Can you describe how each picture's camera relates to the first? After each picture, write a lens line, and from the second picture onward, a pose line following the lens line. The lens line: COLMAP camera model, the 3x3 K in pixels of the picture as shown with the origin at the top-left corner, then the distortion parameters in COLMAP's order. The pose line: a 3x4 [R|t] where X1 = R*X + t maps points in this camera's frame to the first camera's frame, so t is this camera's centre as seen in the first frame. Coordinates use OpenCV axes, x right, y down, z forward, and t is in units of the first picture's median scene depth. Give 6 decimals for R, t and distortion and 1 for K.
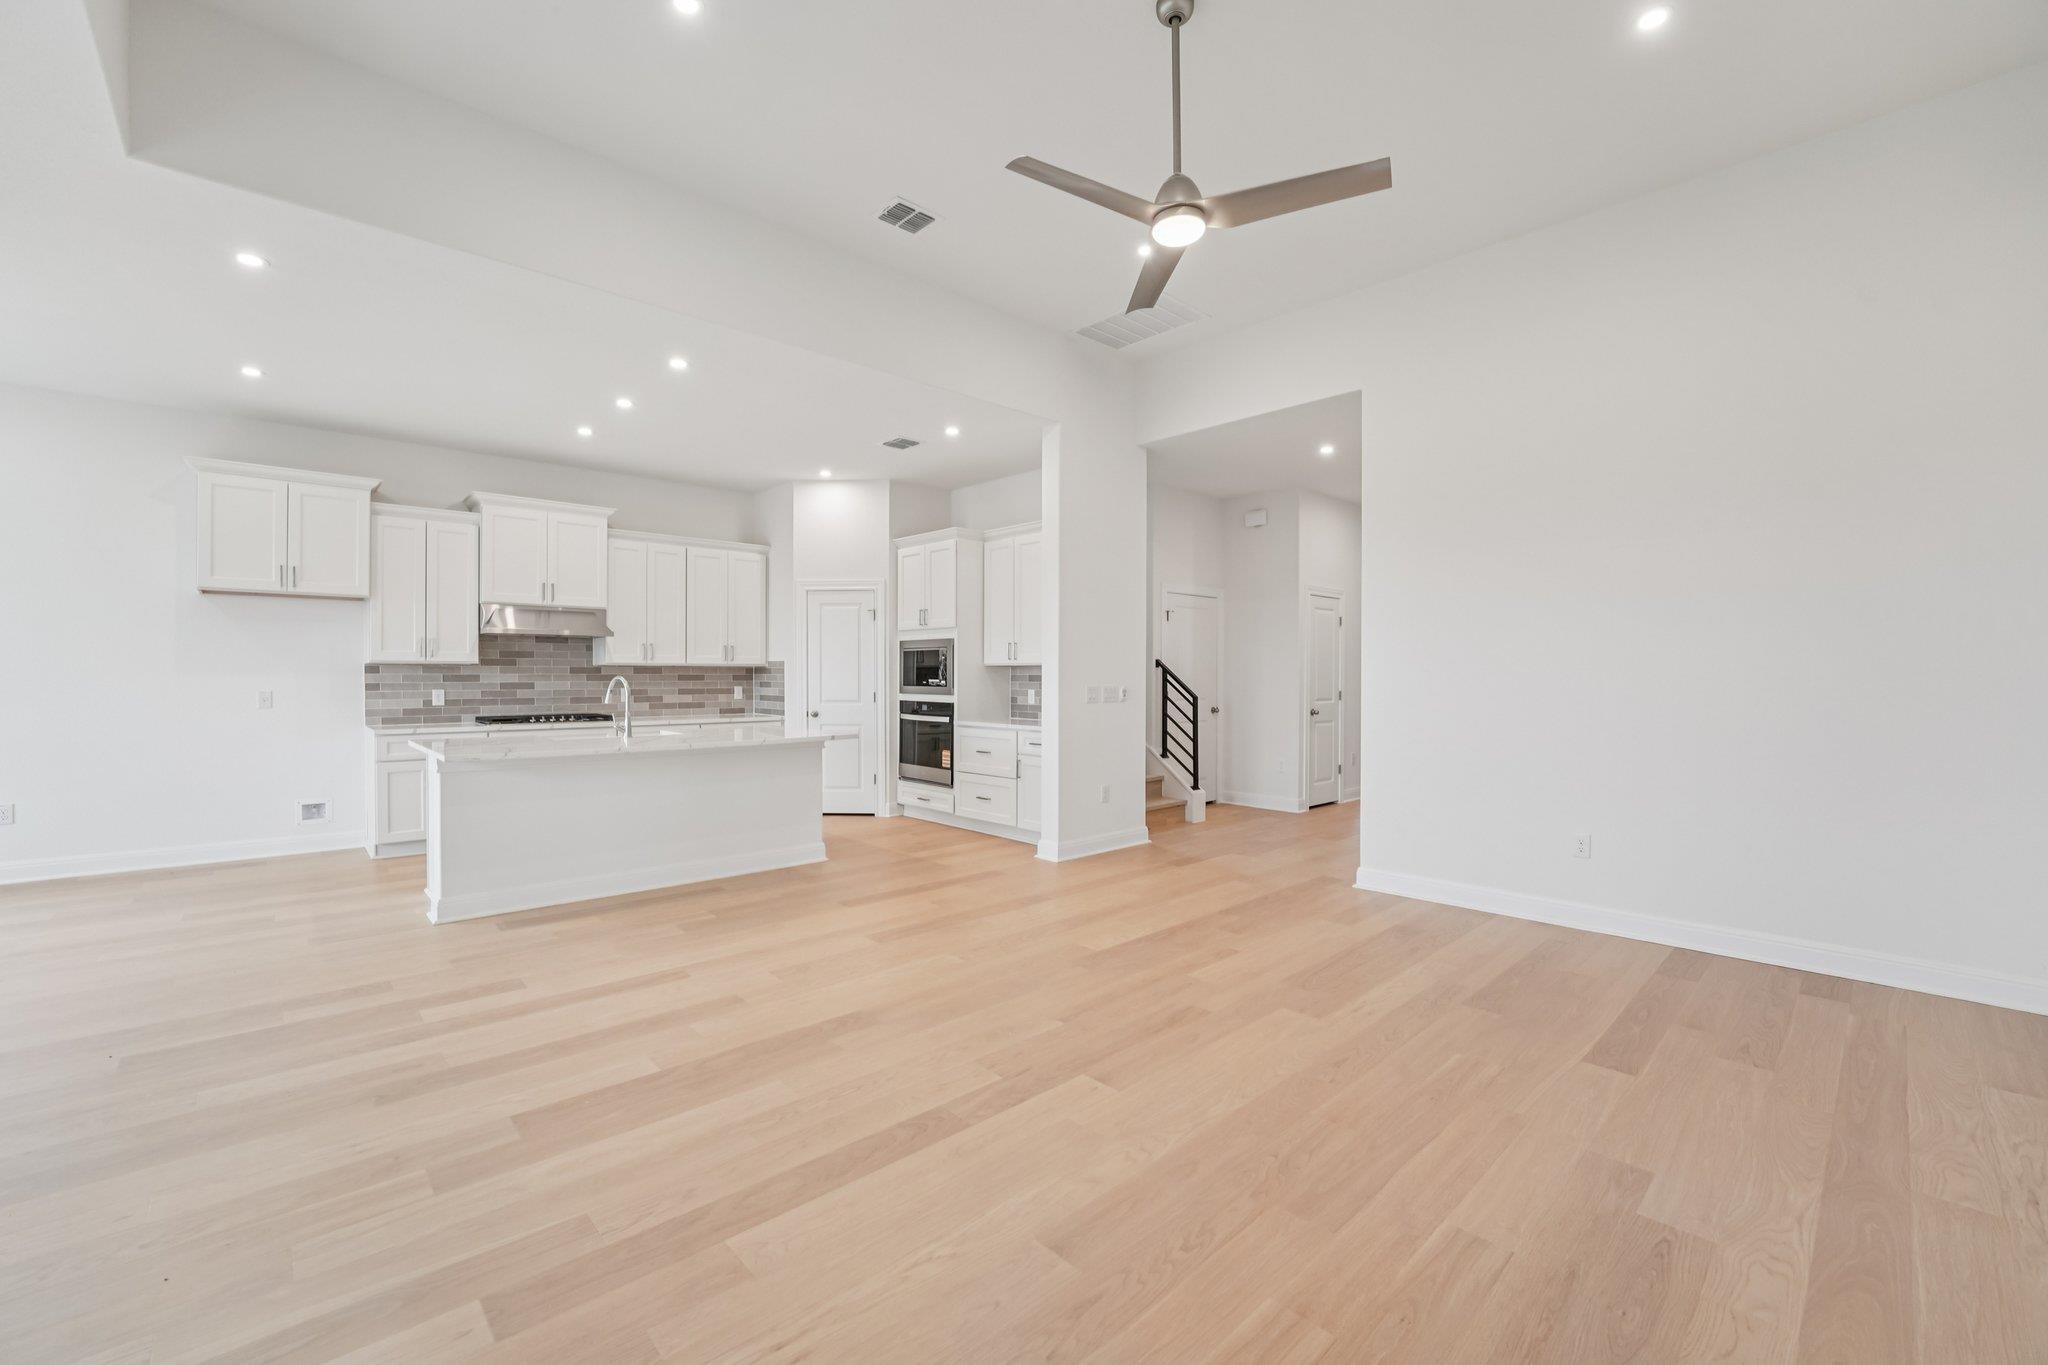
lens RADIAL K [[840.9, 0, 1018.4], [0, 840.9, 685.9], [0, 0, 1]] dist [-0.027462, 0.001220]
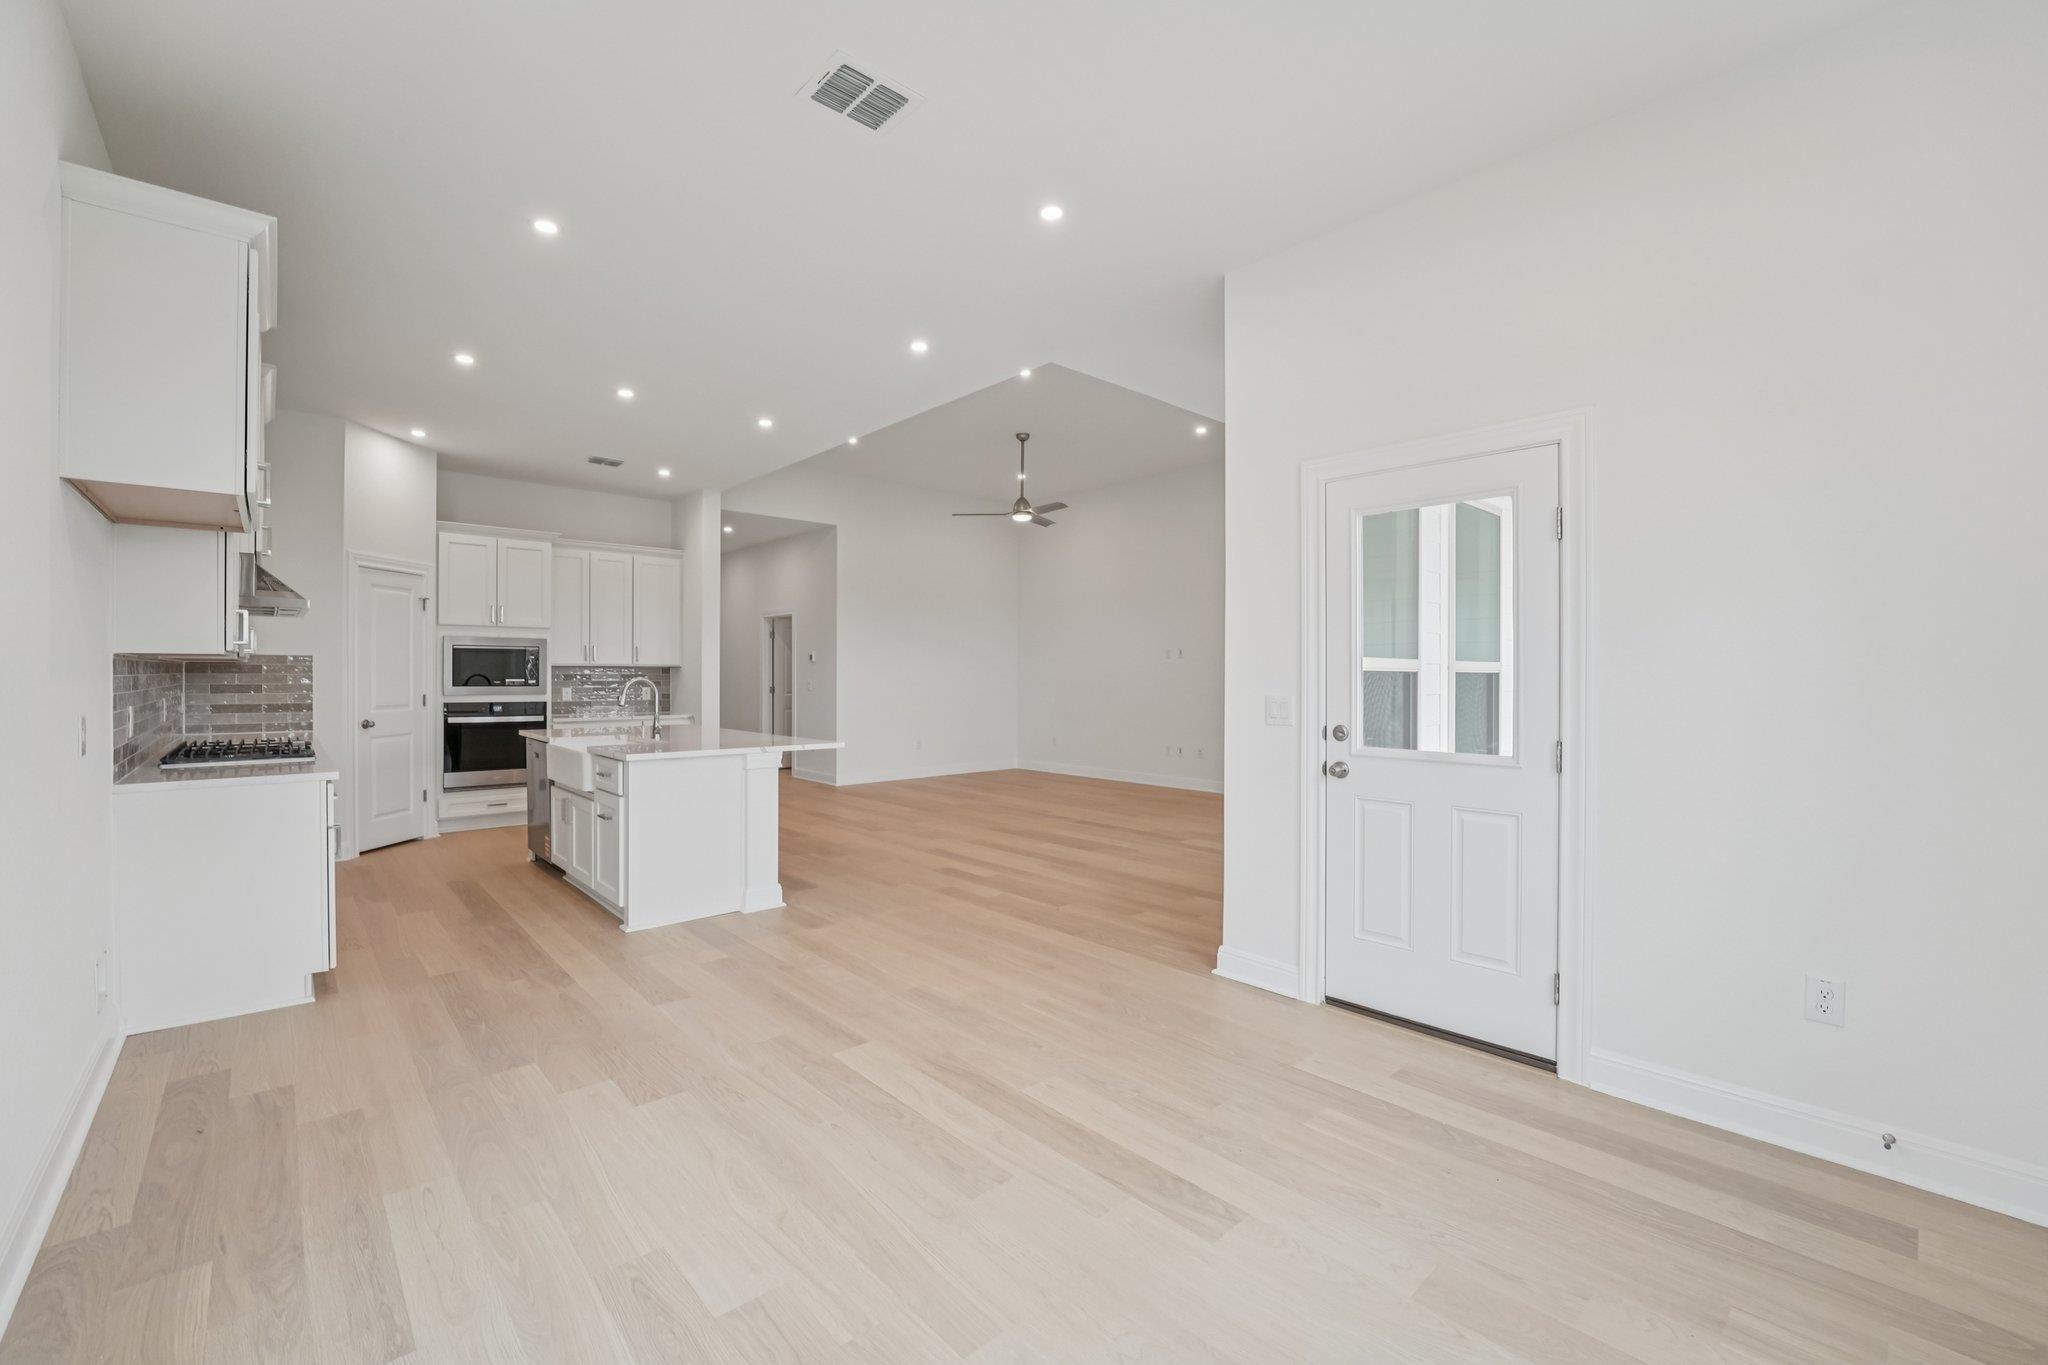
lens RADIAL K [[840.9, 0, 1025.3], [0, 840.9, 672.9], [0, 0, 1]] dist [-0.027462, 0.001220]
pose [[-0.000202, -0.000523, 1.000000, -1.179734], [0.011317, 0.999936, 0.000525, -0.009353], [-0.999936, 0.011317, -0.000196, 0.443893]]
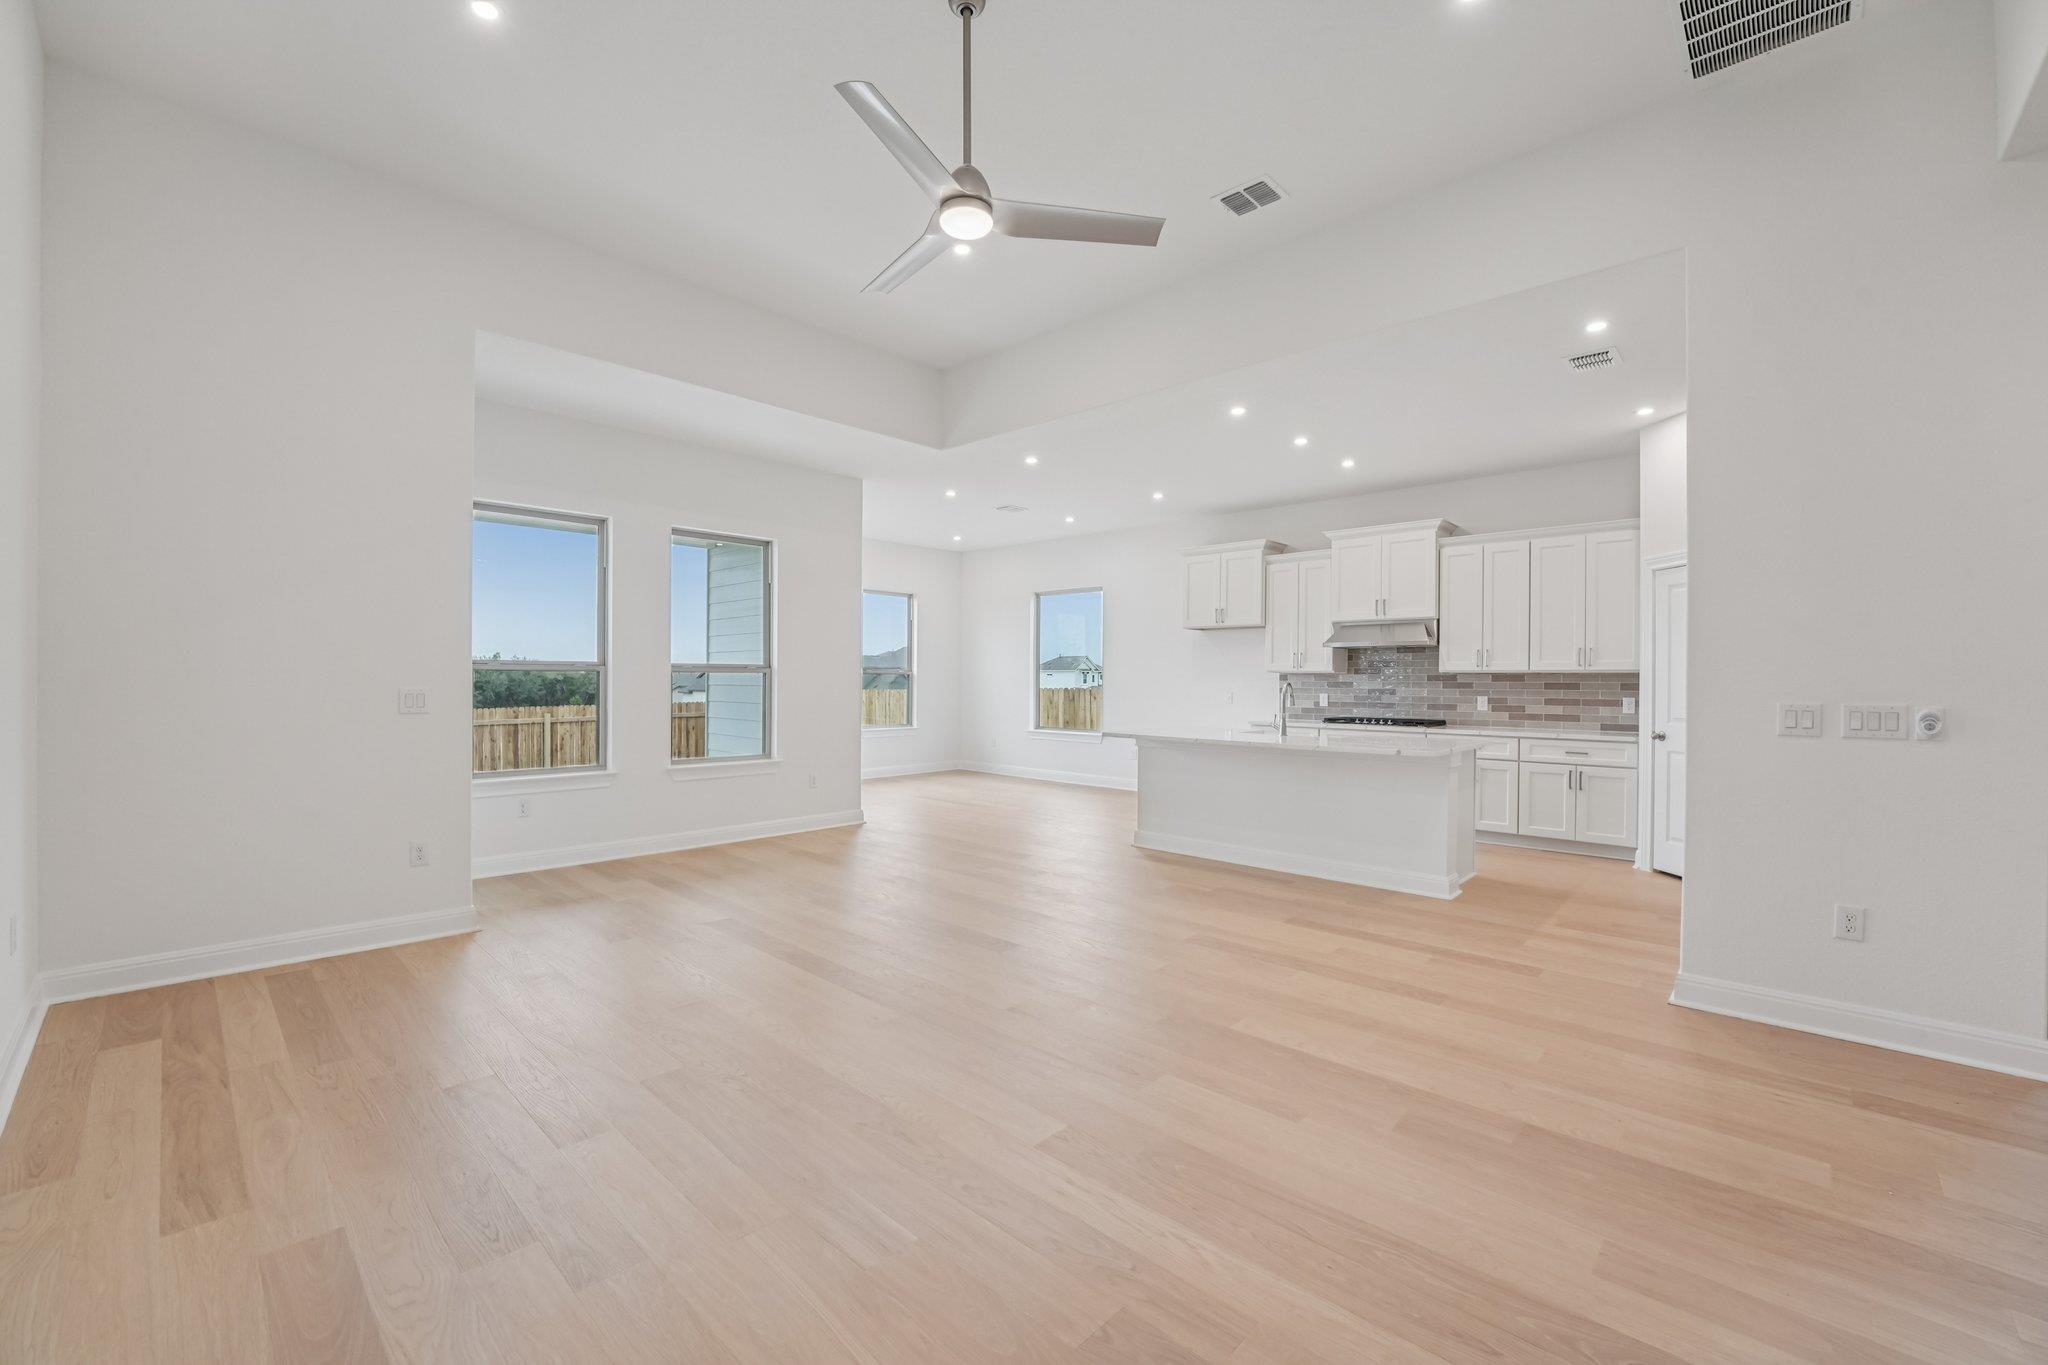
lens RADIAL K [[840.9, 0, 1006.2], [0, 840.9, 683.2], [0, 0, 1]] dist [-0.027462, 0.001220]
pose [[0.054575, 0.002488, -0.998507, 0.524059], [-0.018682, 0.999824, 0.001470, -0.004012], [0.998335, 0.018574, 0.054612, 0.446052]]
